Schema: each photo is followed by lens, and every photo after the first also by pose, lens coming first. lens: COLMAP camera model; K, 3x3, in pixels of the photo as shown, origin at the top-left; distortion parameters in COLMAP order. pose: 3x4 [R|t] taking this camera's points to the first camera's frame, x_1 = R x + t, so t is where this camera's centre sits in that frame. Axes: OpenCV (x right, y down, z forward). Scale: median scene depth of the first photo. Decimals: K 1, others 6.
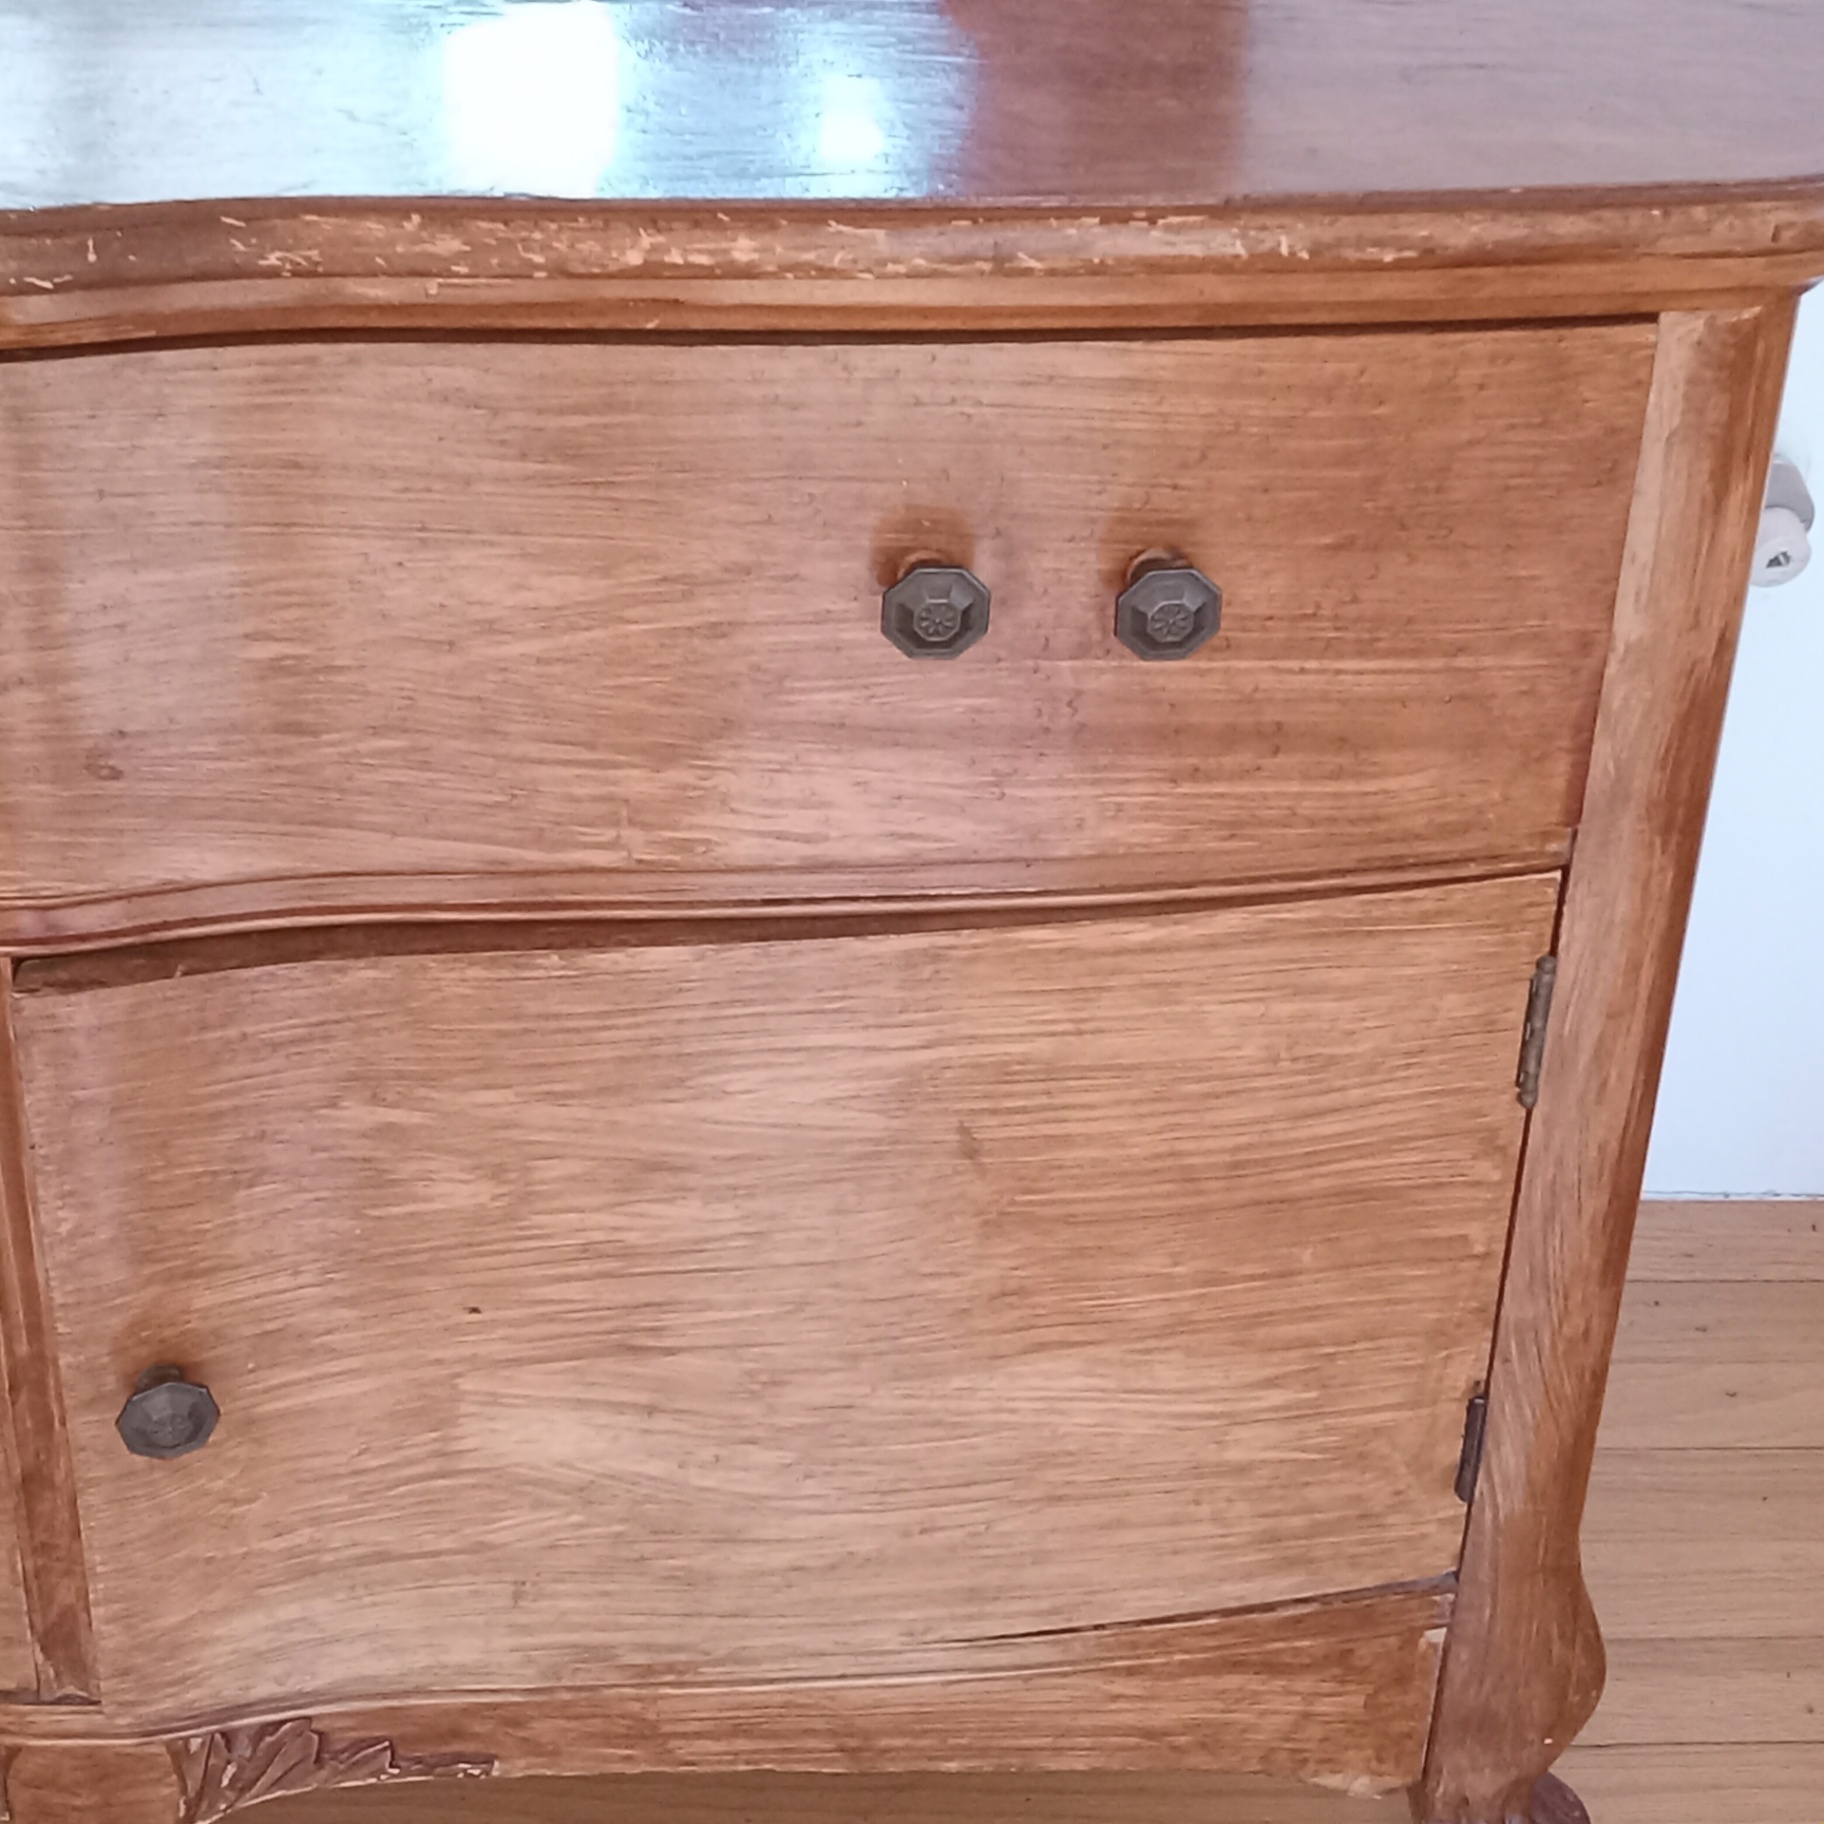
lens RADIAL K [[3620.0, 0, 905.6], [0, 3620.0, 912.2], [0, 0, 1]] dist [0.090356, -0.563313]
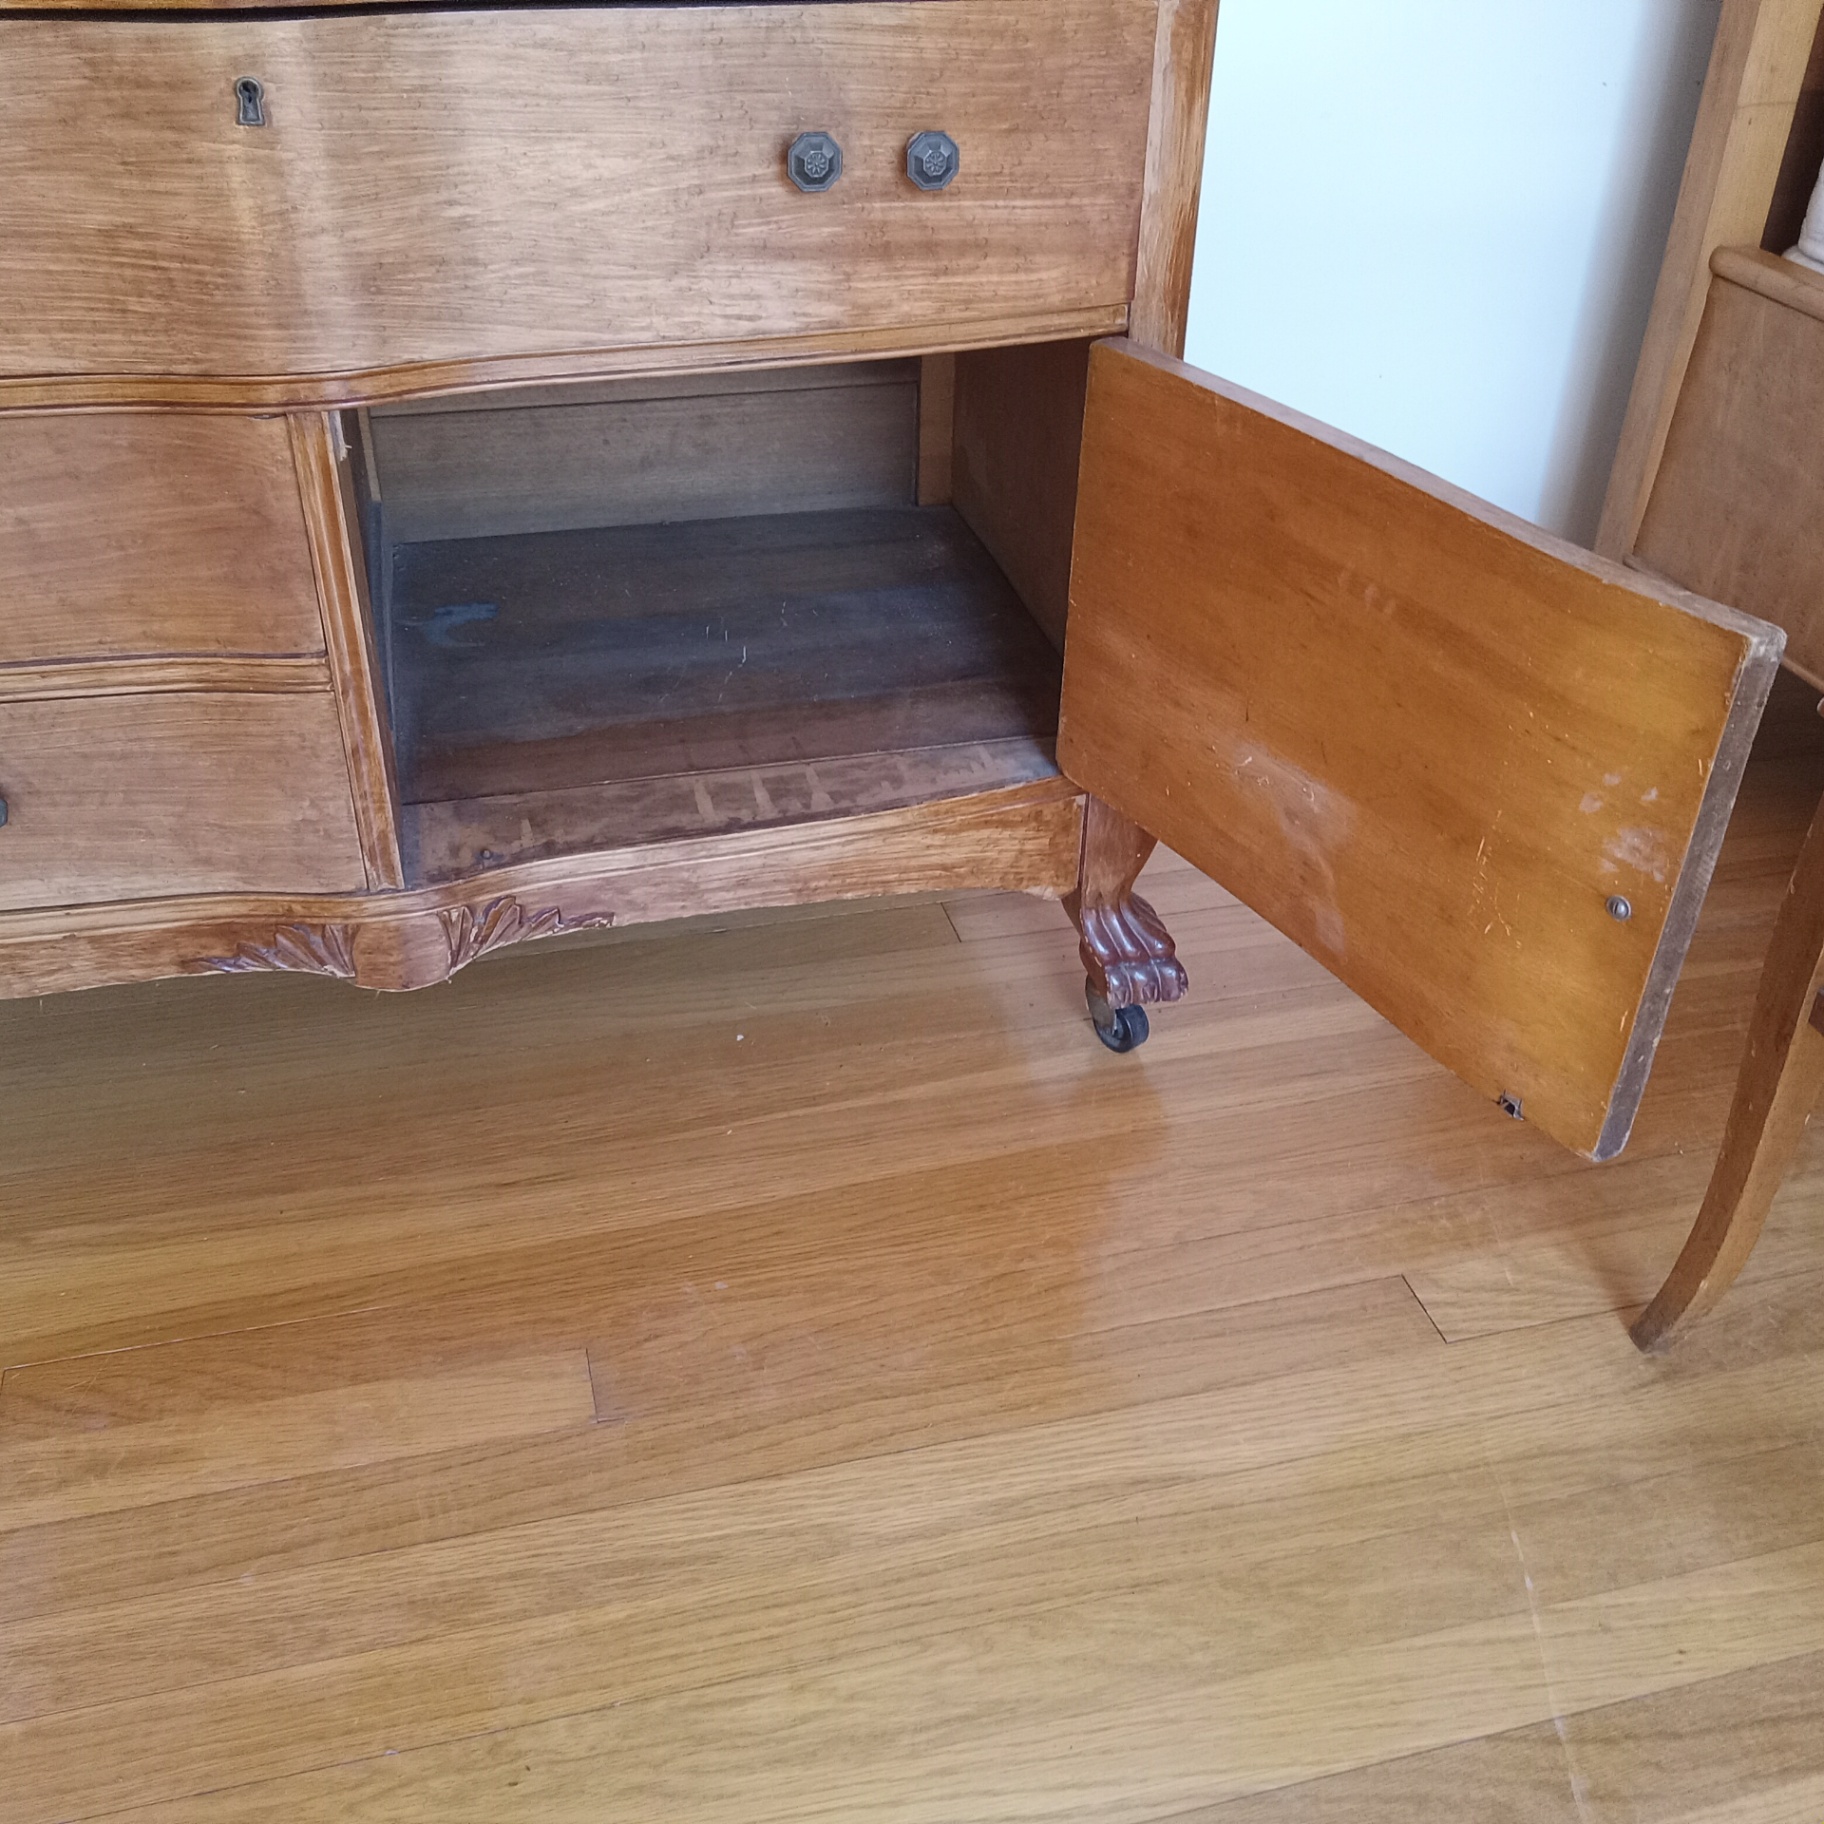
lens RADIAL K [[1813.4, 0, 894.8], [0, 1813.4, 901.7], [0, 0, 1]] dist [0.008353, -0.021663]
pose [[0.978680, -0.128589, 0.160160, -0.137142], [0.126955, 0.991698, 0.020436, 0.257845], [-0.161458, 0.000333, 0.986880, 0.054419]]
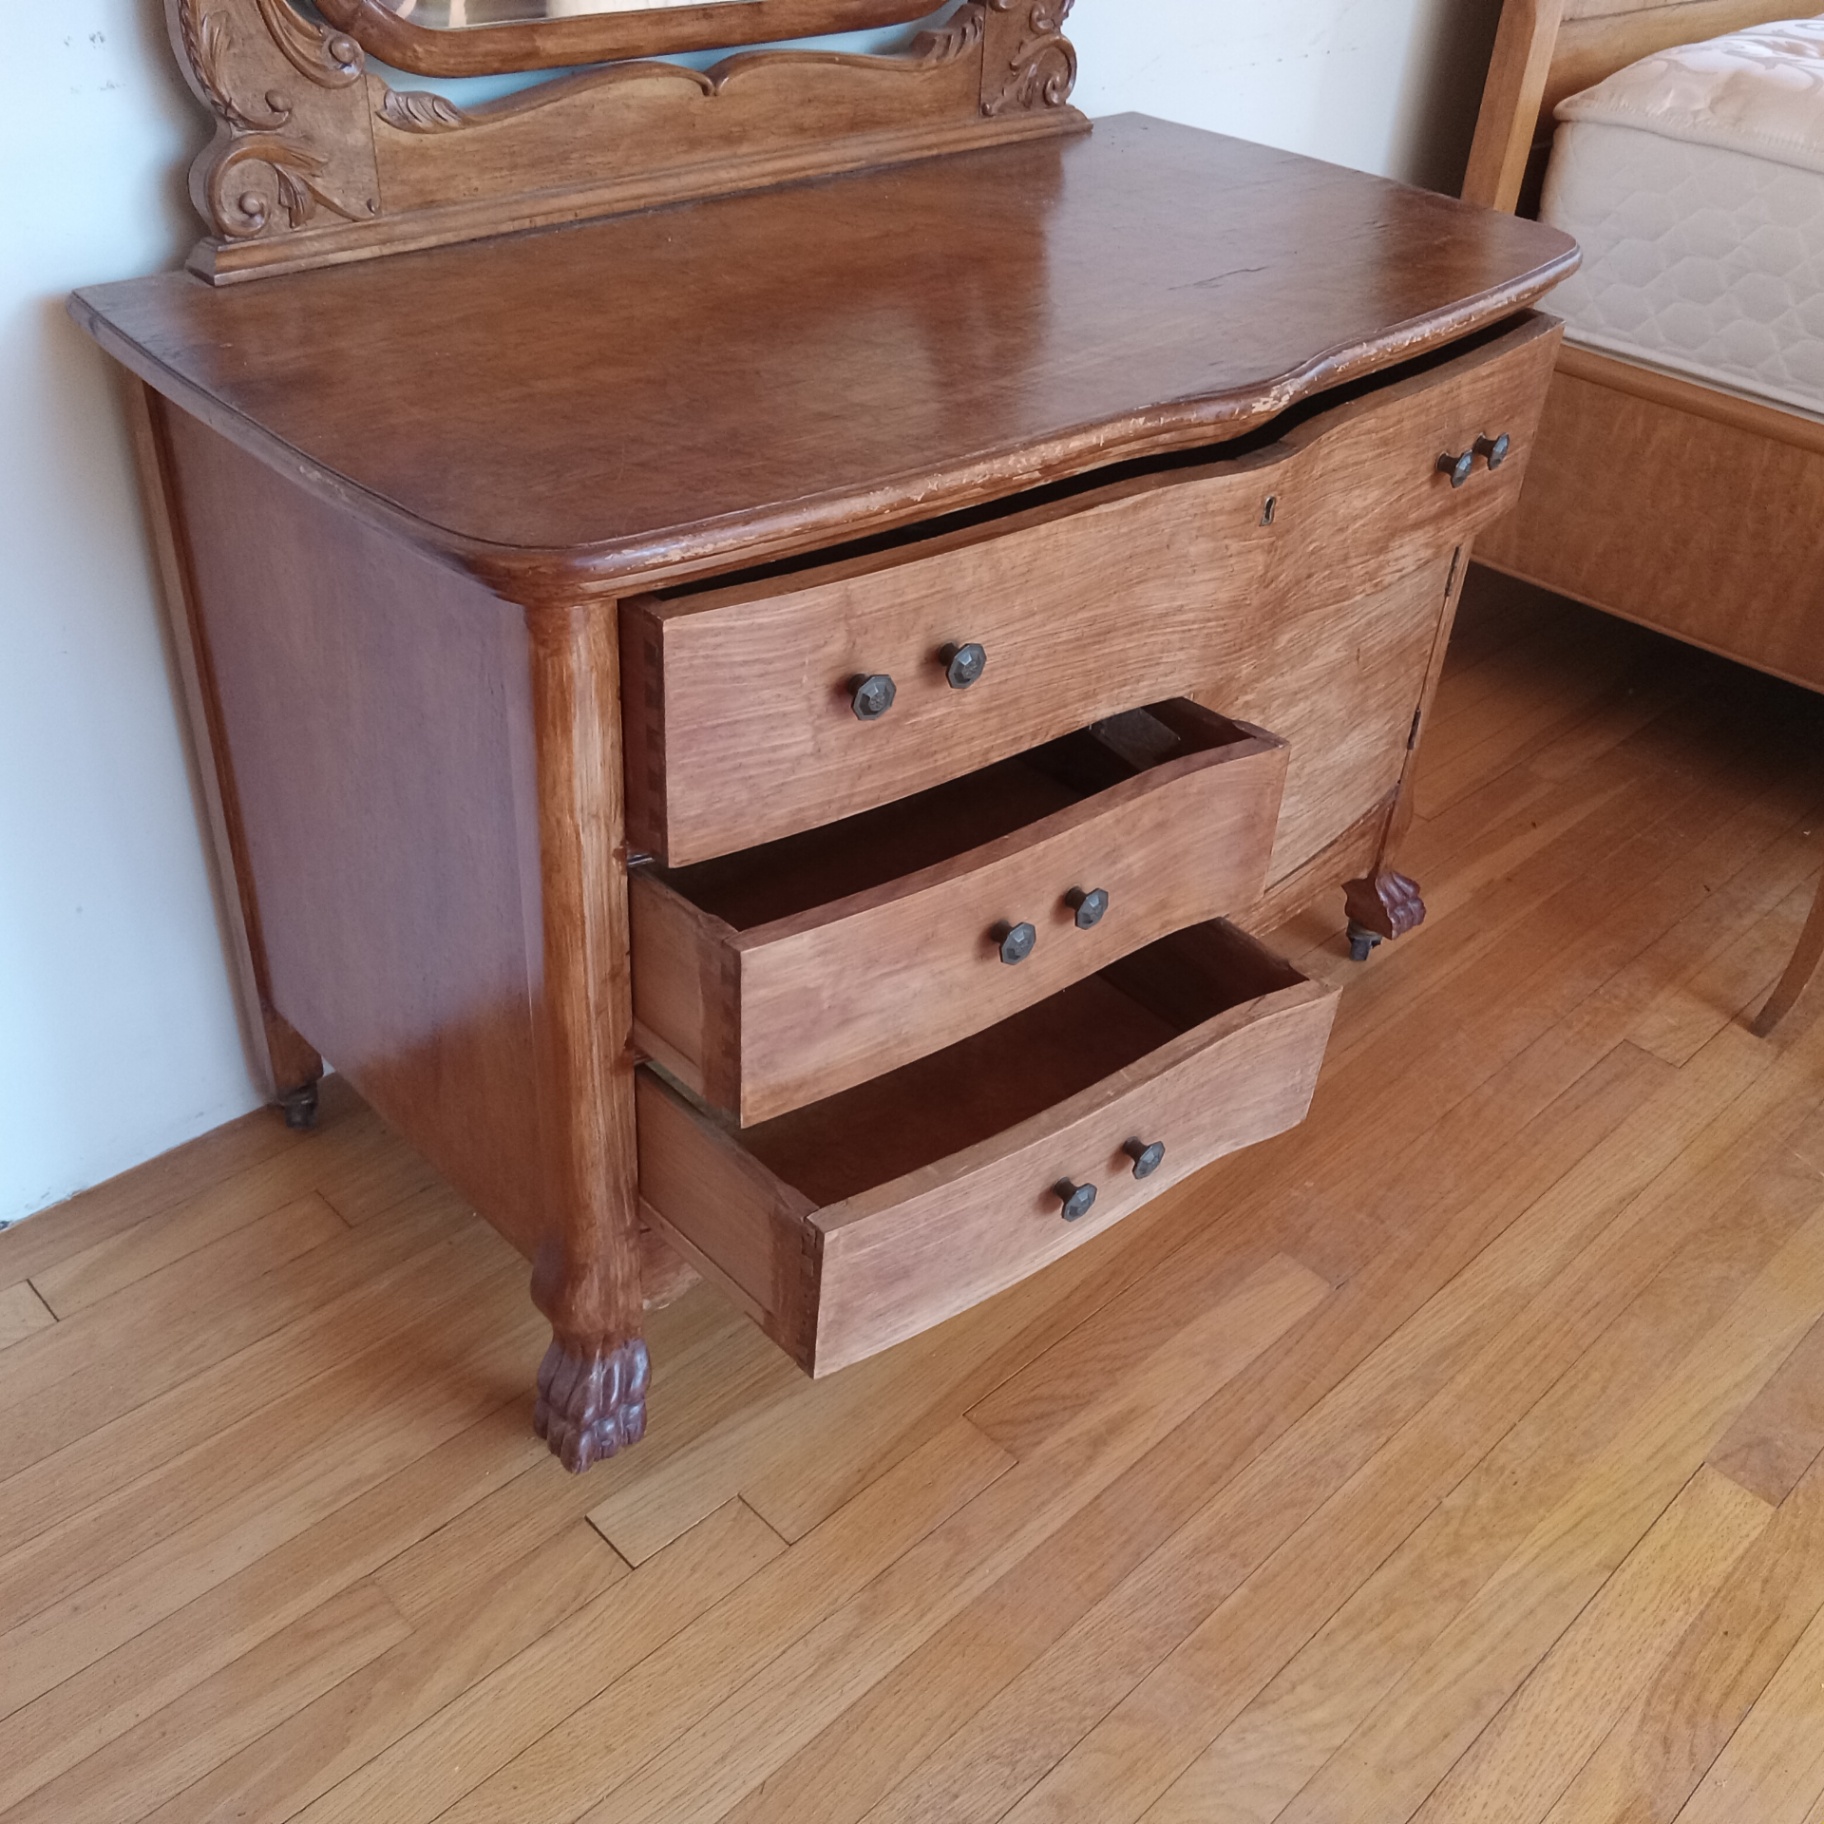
lens RADIAL K [[1800.4, 0, 916.3], [0, 1800.4, 907.9], [0, 0, 1]] dist [-0.005988, 0.000072]
pose [[0.744828, -0.381818, 0.547217, -1.112055], [0.335518, 0.923191, 0.187472, -0.135625], [-0.576766, 0.043966, 0.815725, 0.050468]]
